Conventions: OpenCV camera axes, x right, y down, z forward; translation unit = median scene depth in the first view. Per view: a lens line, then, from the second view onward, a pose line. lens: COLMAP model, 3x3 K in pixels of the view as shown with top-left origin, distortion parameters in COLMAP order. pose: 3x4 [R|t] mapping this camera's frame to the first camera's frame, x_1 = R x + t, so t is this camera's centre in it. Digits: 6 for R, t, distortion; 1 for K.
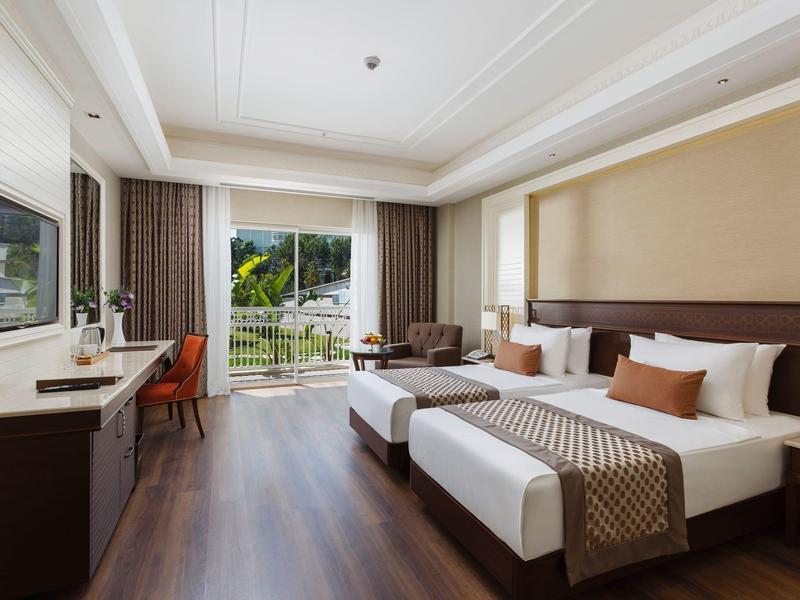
lens RADIAL K [[426.6, 0, 399.0], [0, 426.6, 297.1], [0, 0, 1]] dist [0.003858, 0.001346]
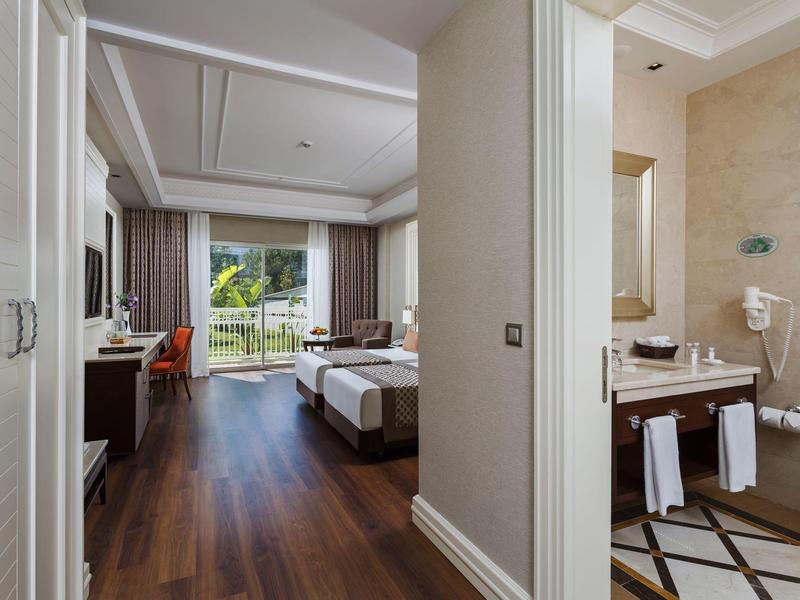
lens RADIAL K [[426.6, 0, 402.0], [0, 426.6, 297.2], [0, 0, 1]] dist [0.003858, 0.001346]
pose [[0.998724, -0.001535, 0.050478, 0.123064], [0.001755, 0.999989, -0.004322, -0.000621], [-0.050471, 0.004405, 0.998716, -0.327527]]
